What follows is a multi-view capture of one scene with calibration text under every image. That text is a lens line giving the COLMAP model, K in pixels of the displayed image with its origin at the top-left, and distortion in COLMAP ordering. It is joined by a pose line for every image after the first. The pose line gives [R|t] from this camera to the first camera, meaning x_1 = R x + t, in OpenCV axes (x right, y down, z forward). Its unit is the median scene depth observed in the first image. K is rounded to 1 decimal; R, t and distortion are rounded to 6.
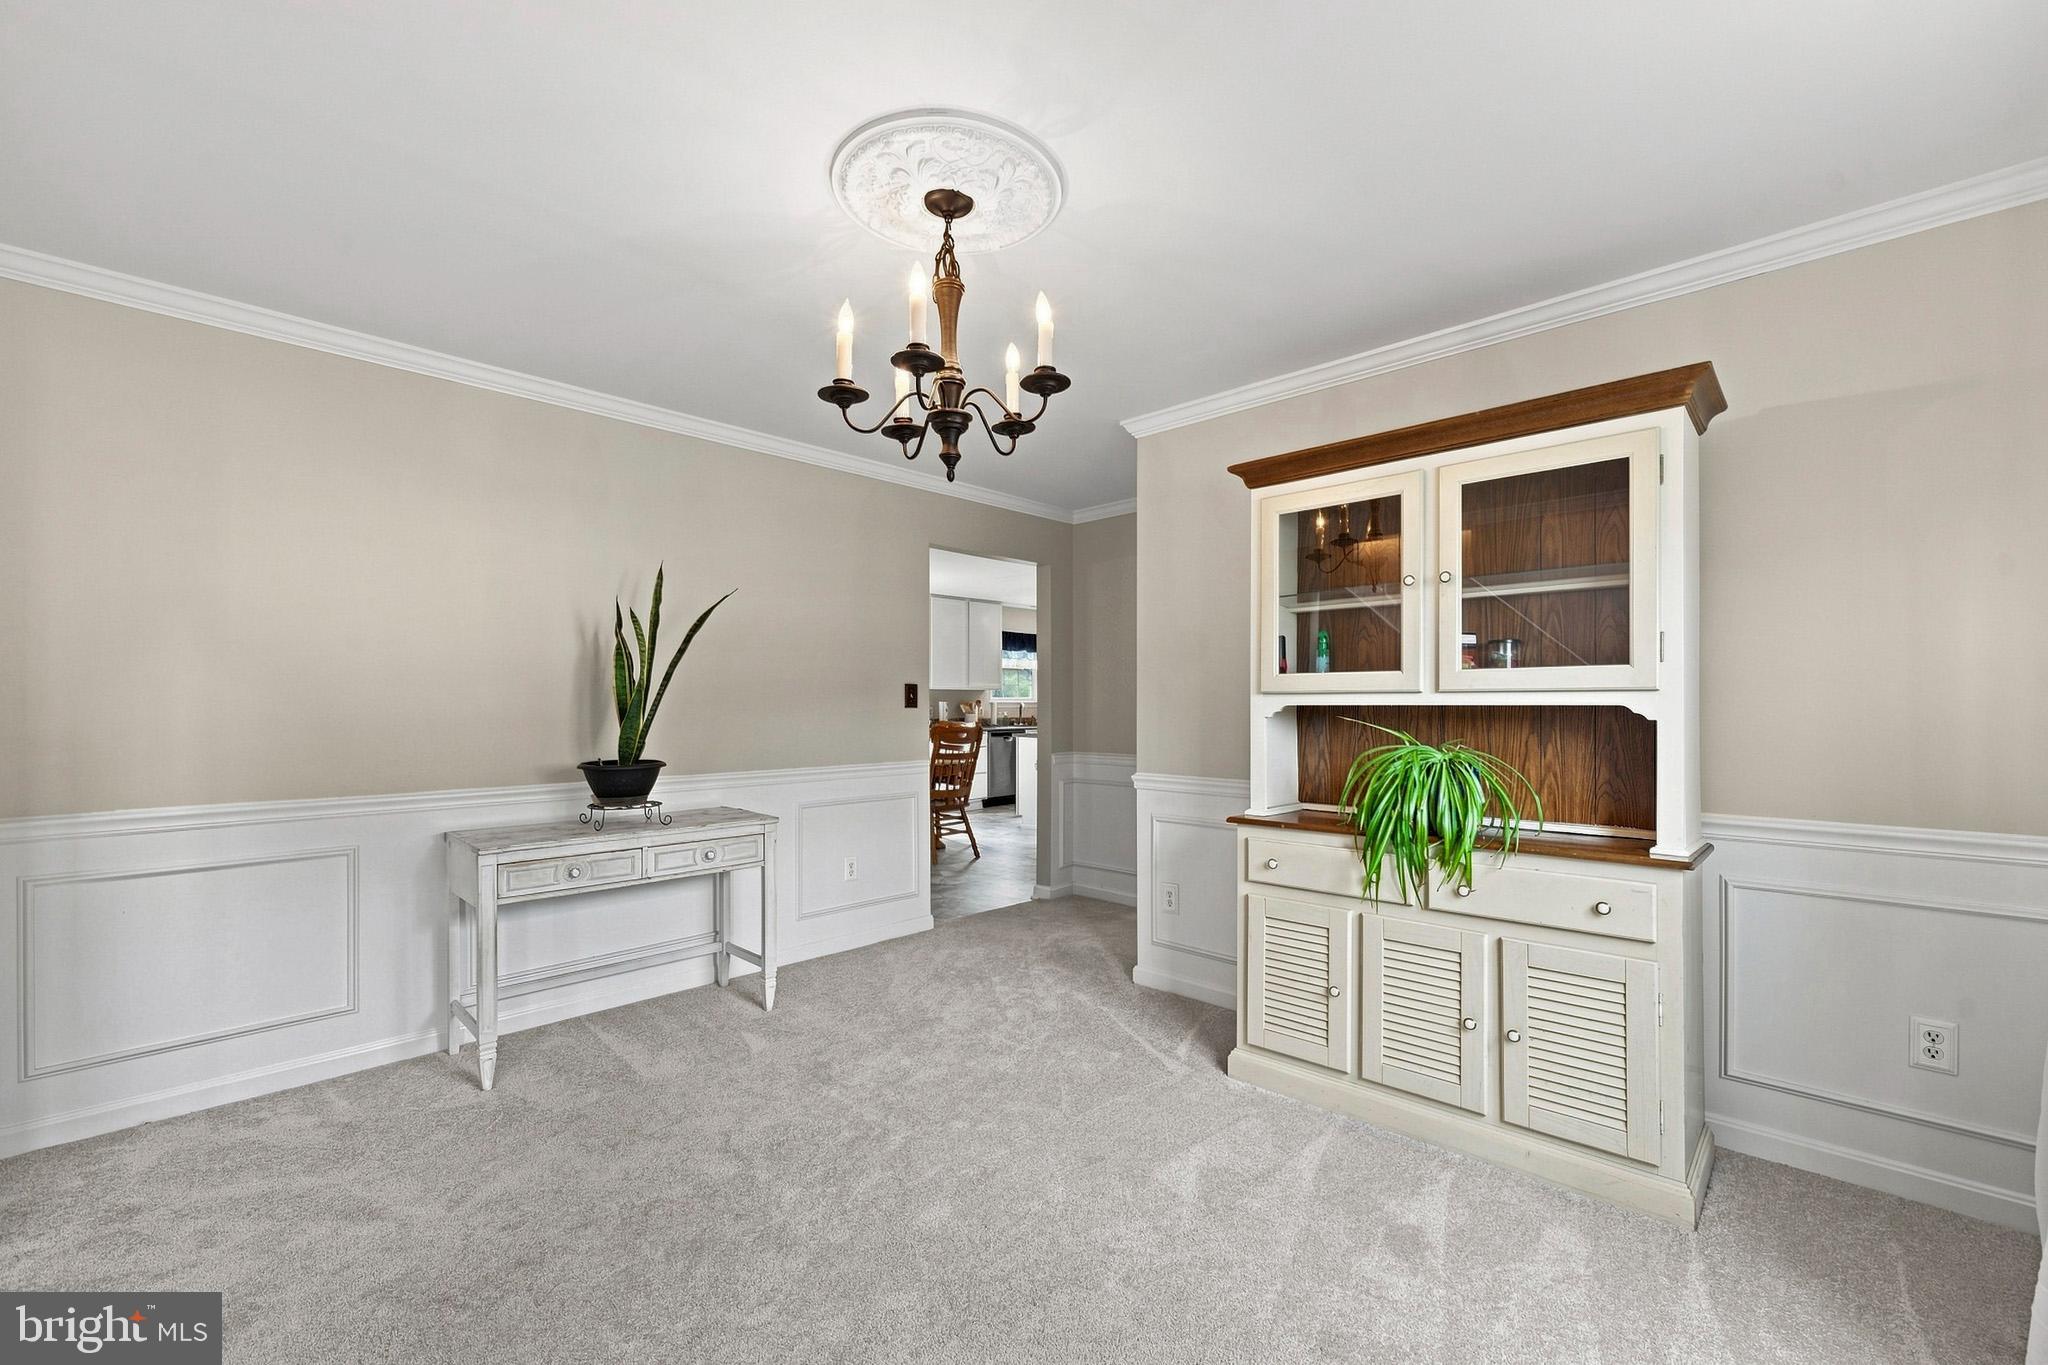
lens RADIAL K [[825.5, 0, 1037.8], [0, 825.5, 700.2], [0, 0, 1]] dist [-0.022480, -0.000086]
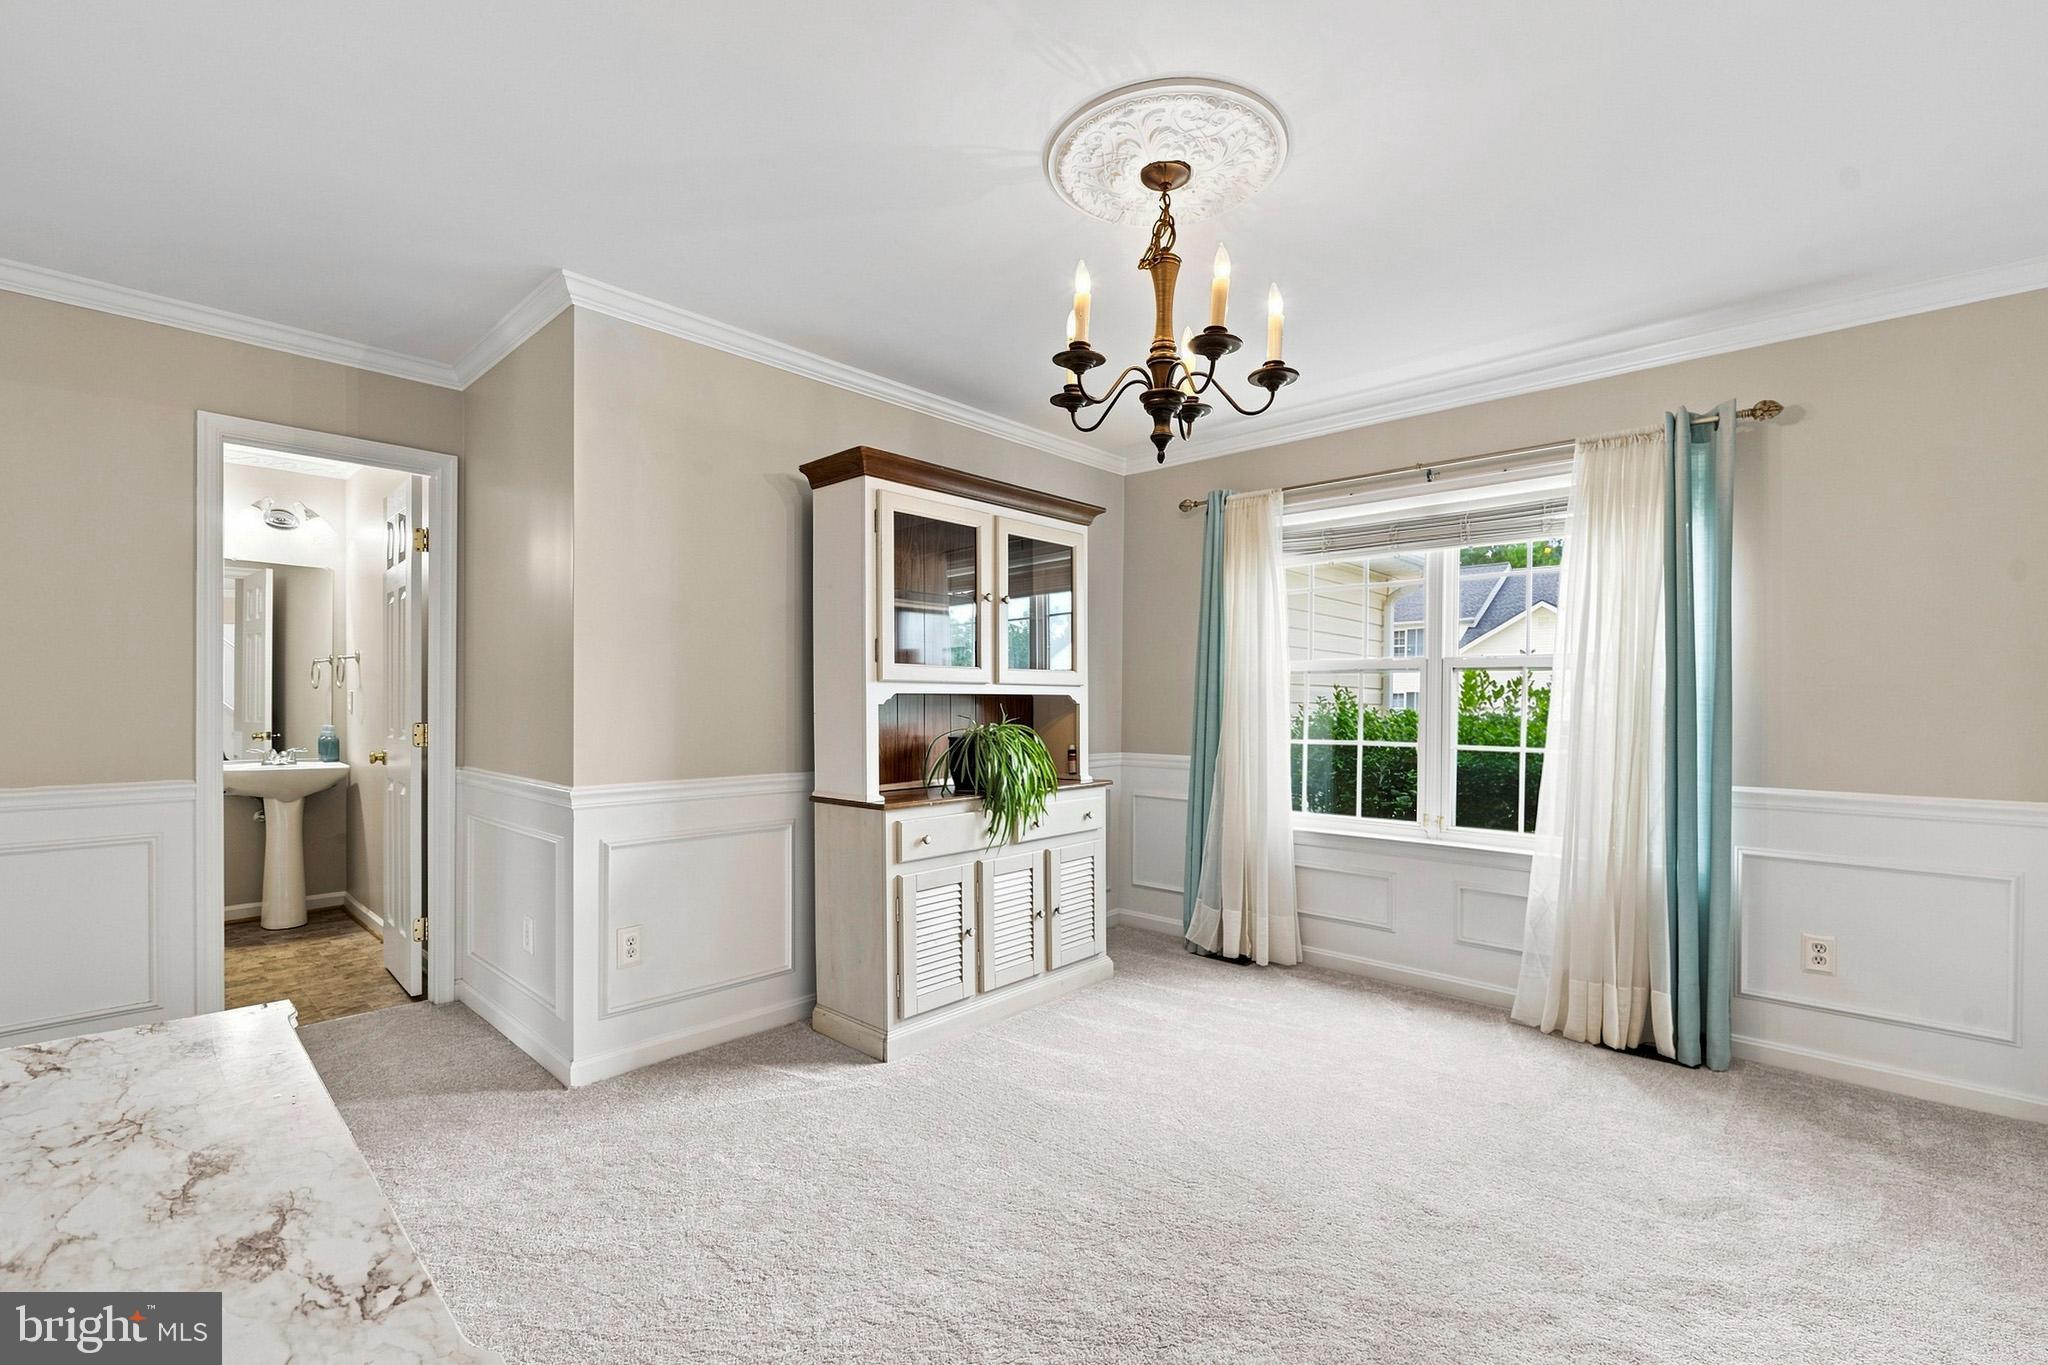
lens RADIAL K [[910.9, 0, 1024.0], [0, 910.9, 701.4], [0, 0, 1]] dist [-0.003612, 0.003630]
pose [[0.001540, -0.011854, 0.999929, -0.968206], [-0.014241, 0.999828, 0.011875, 0.001081], [-0.999897, -0.014258, 0.001371, 0.923986]]
